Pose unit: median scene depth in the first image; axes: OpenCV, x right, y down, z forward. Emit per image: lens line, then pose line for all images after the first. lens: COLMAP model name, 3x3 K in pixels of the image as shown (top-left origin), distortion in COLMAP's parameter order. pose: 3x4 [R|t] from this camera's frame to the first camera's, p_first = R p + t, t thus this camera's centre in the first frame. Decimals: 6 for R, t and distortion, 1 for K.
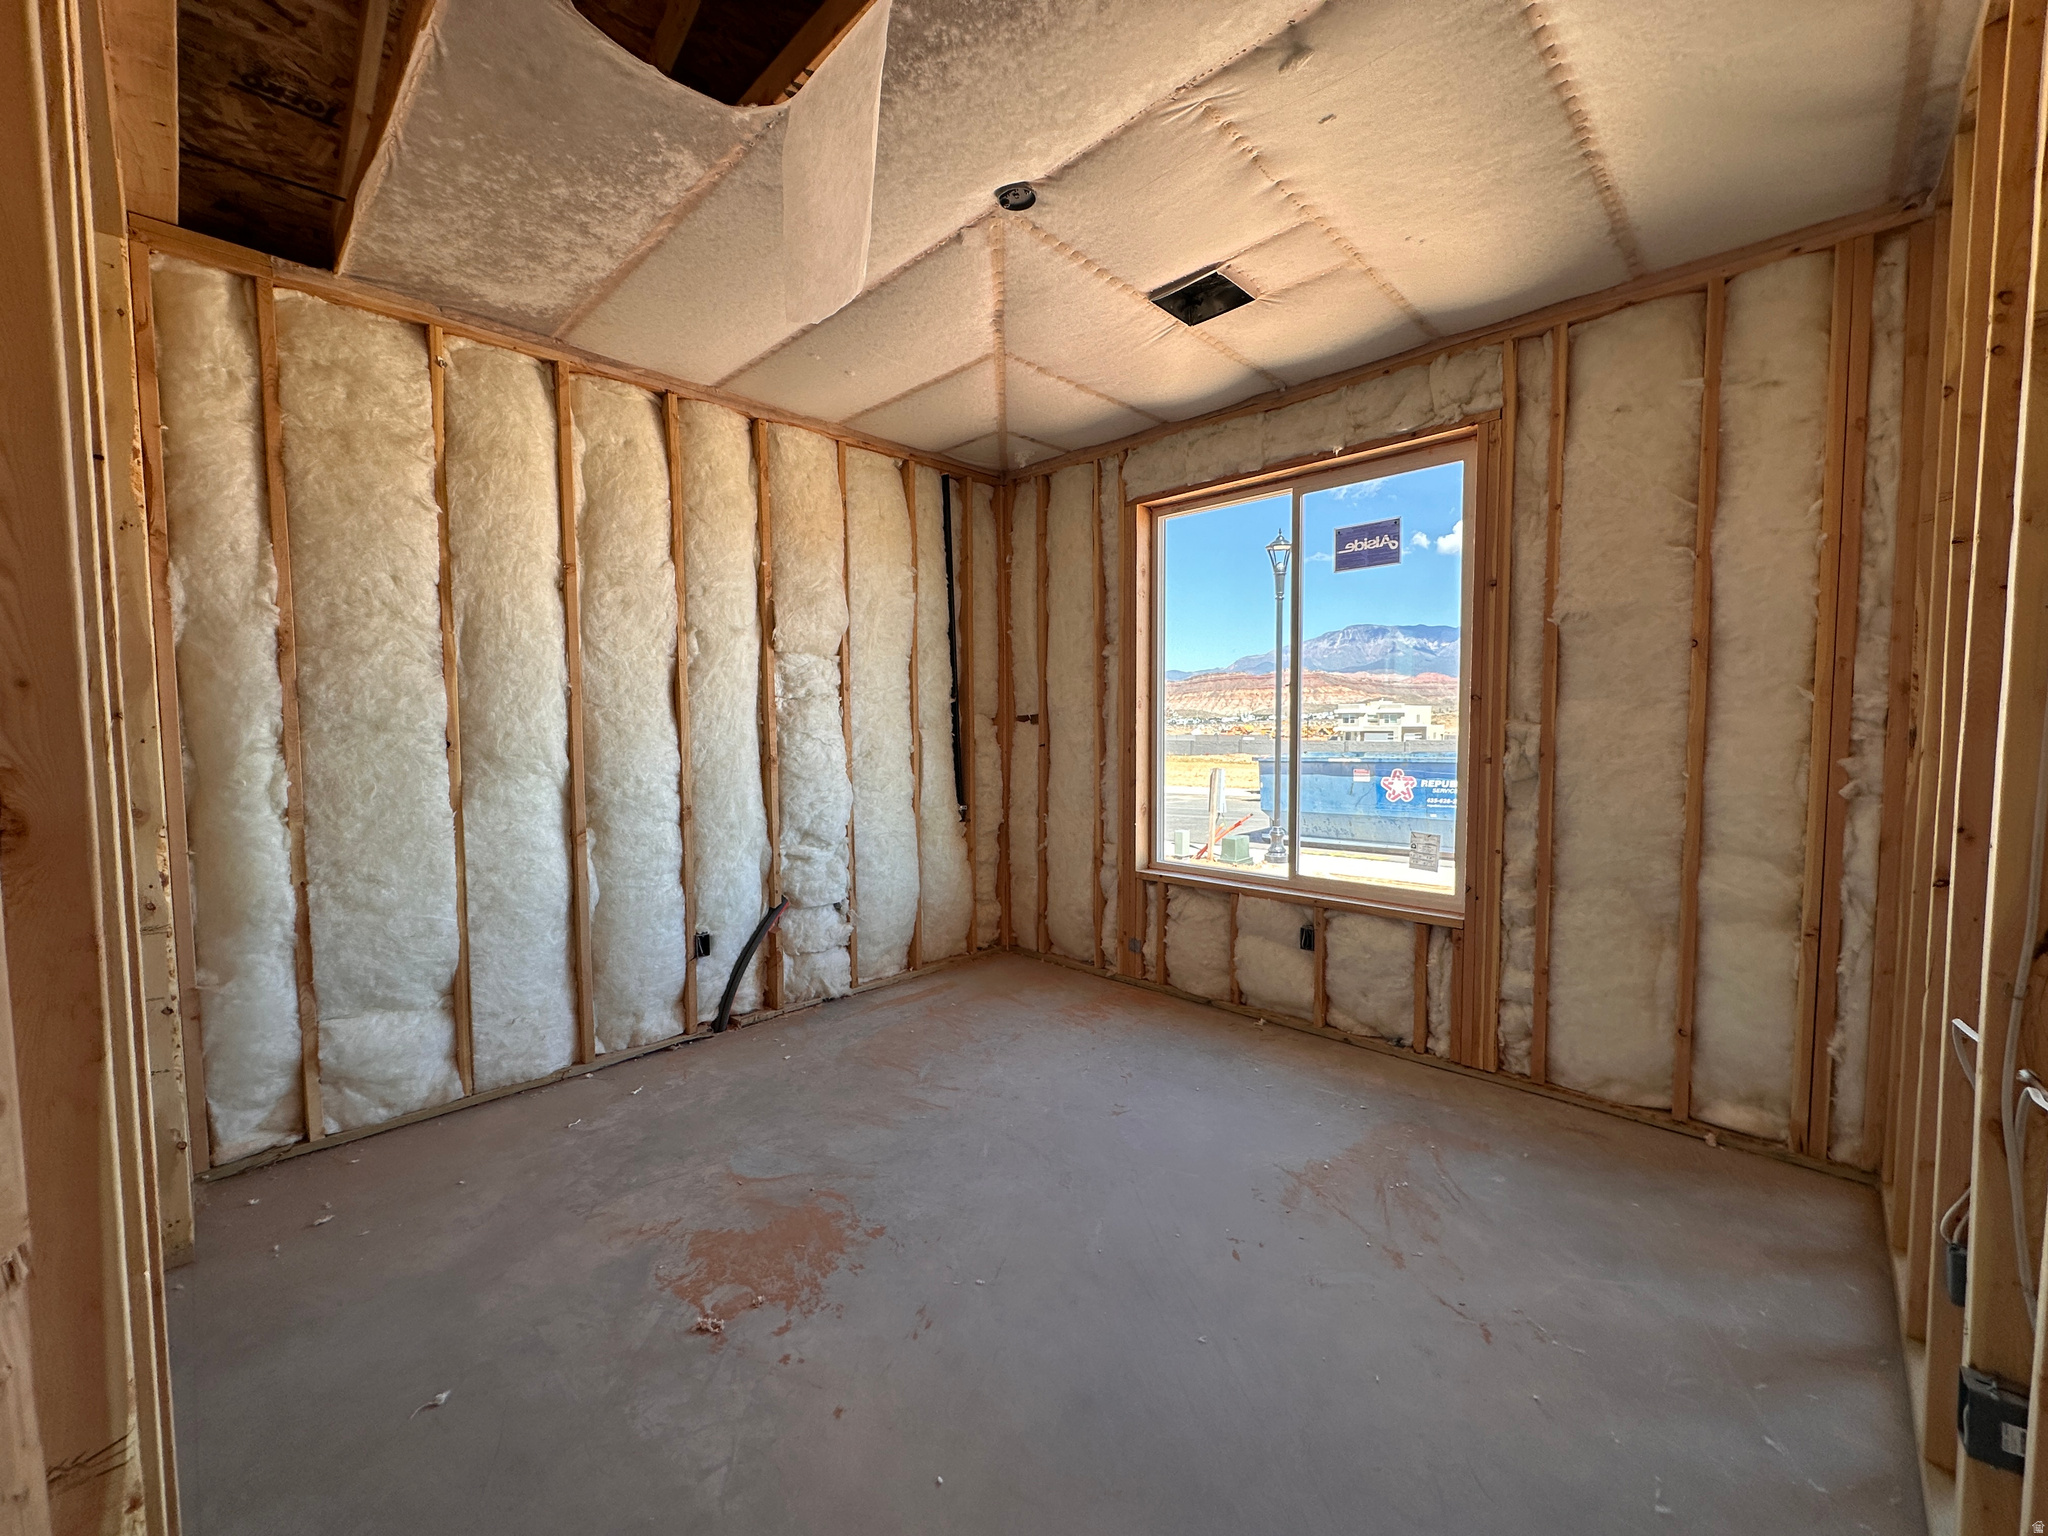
lens RADIAL K [[816.3, 0, 1024.0], [0, 816.3, 768.0], [0, 0, 1]] dist [-0.001640, -0.000245]
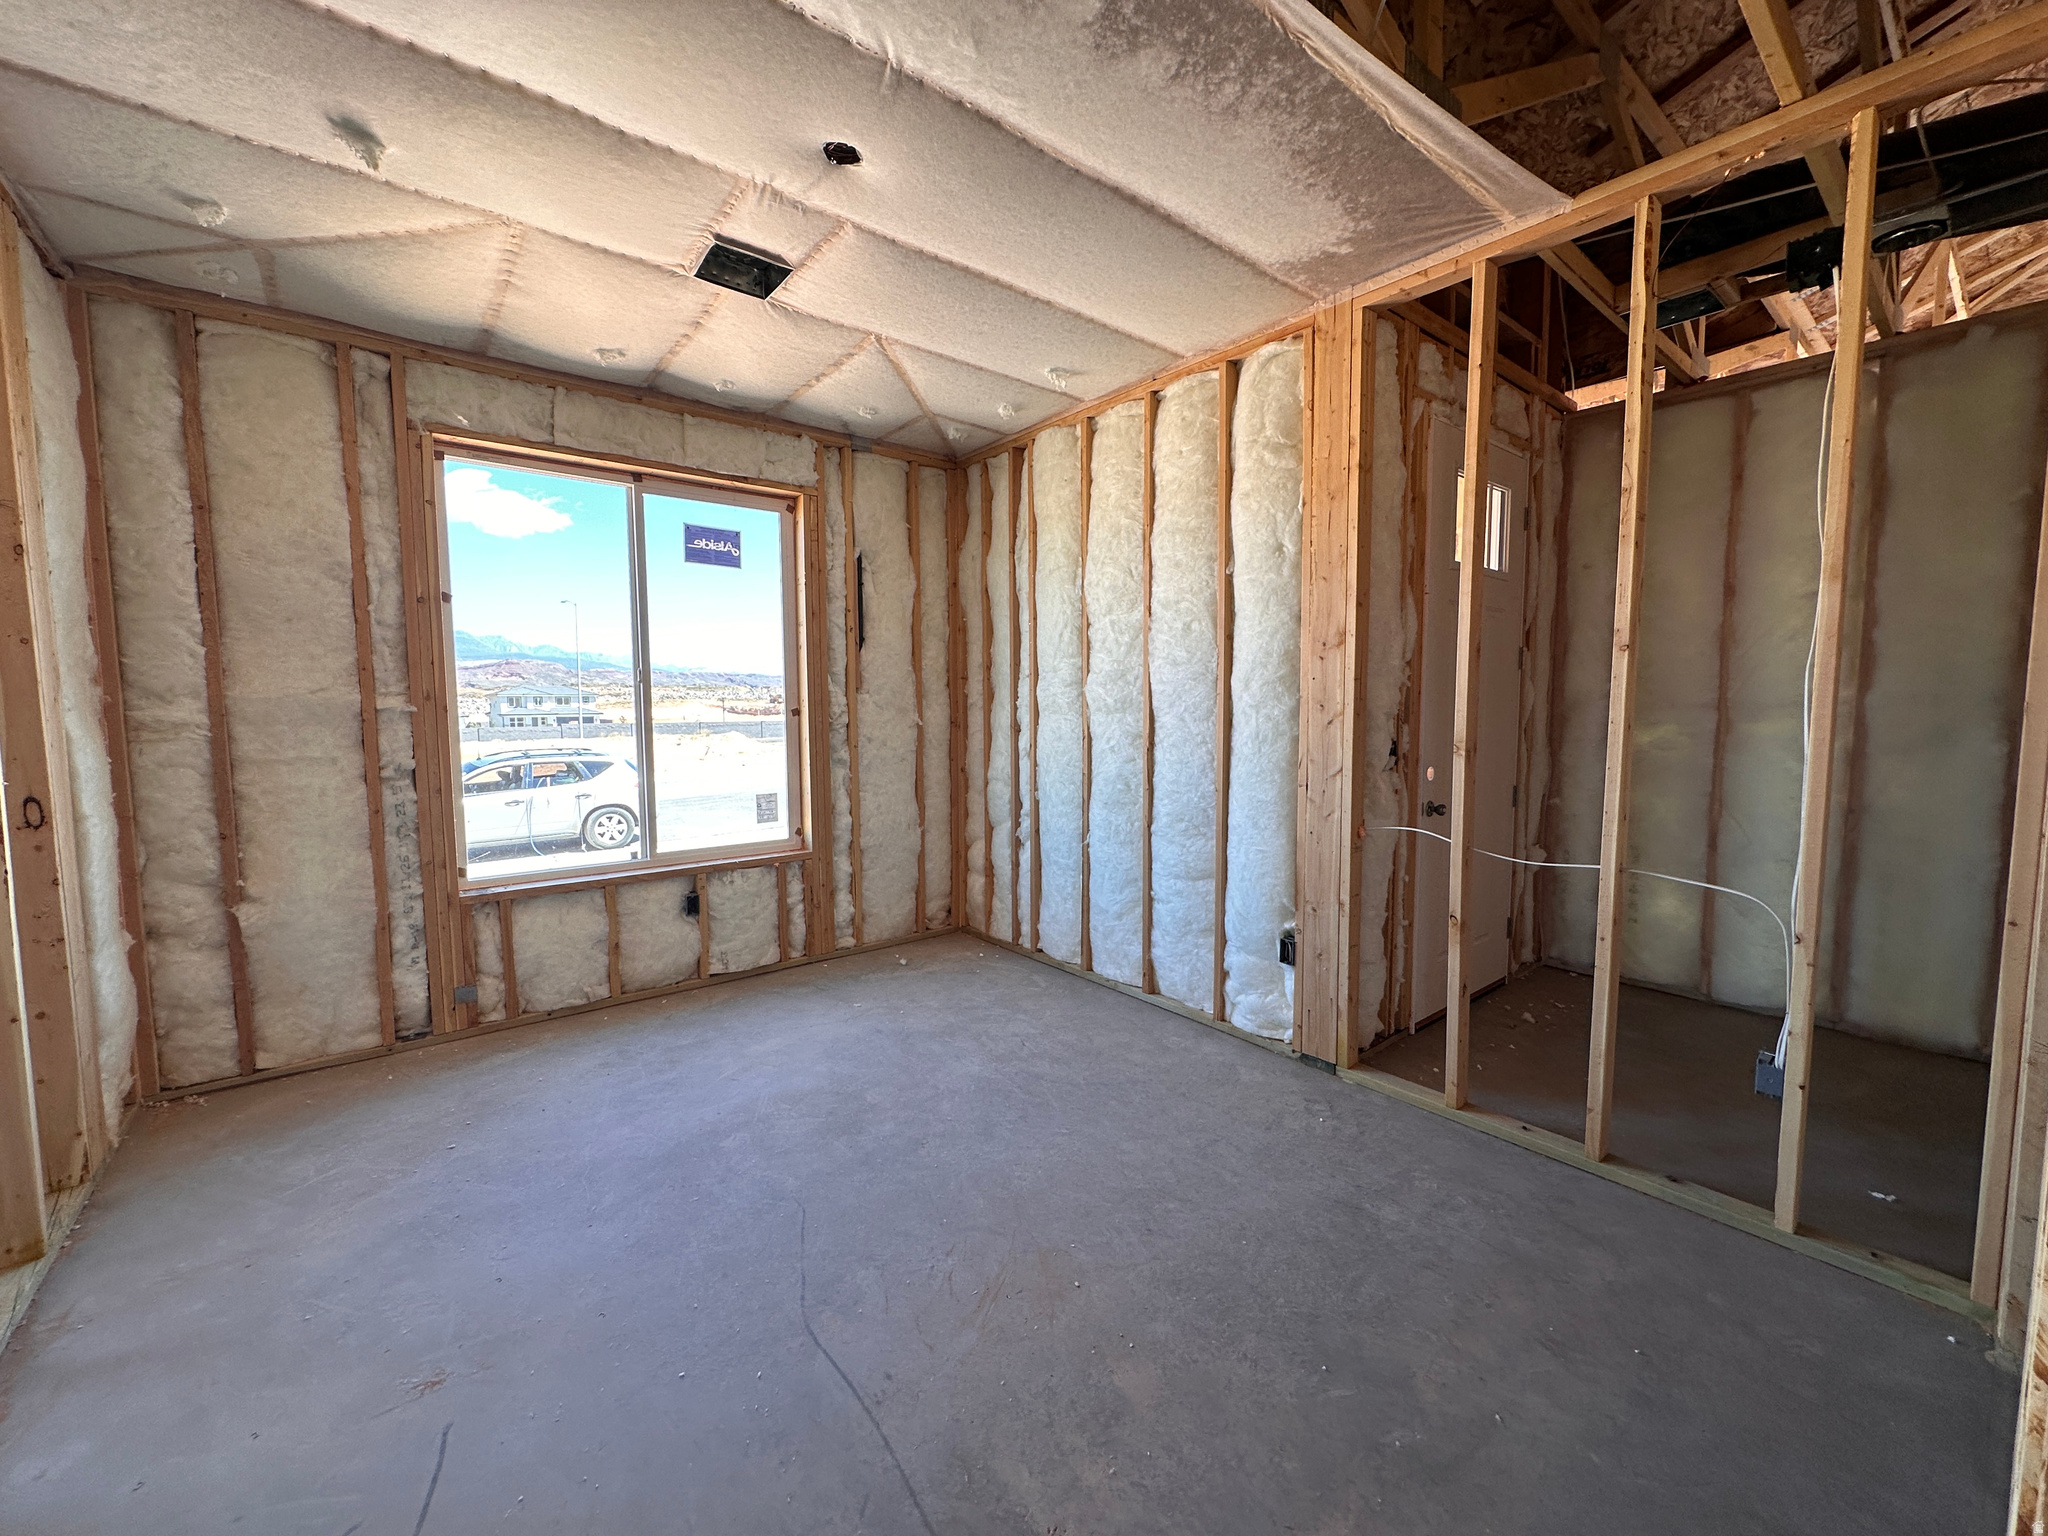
lens RADIAL K [[816.3, 0, 1024.0], [0, 816.3, 768.0], [0, 0, 1]] dist [-0.001640, -0.000245]
pose [[0.122406, -0.078119, 0.989401, -0.672447], [0.056419, 0.995833, 0.071646, -0.022886], [-0.990875, 0.047052, 0.126303, 0.440049]]
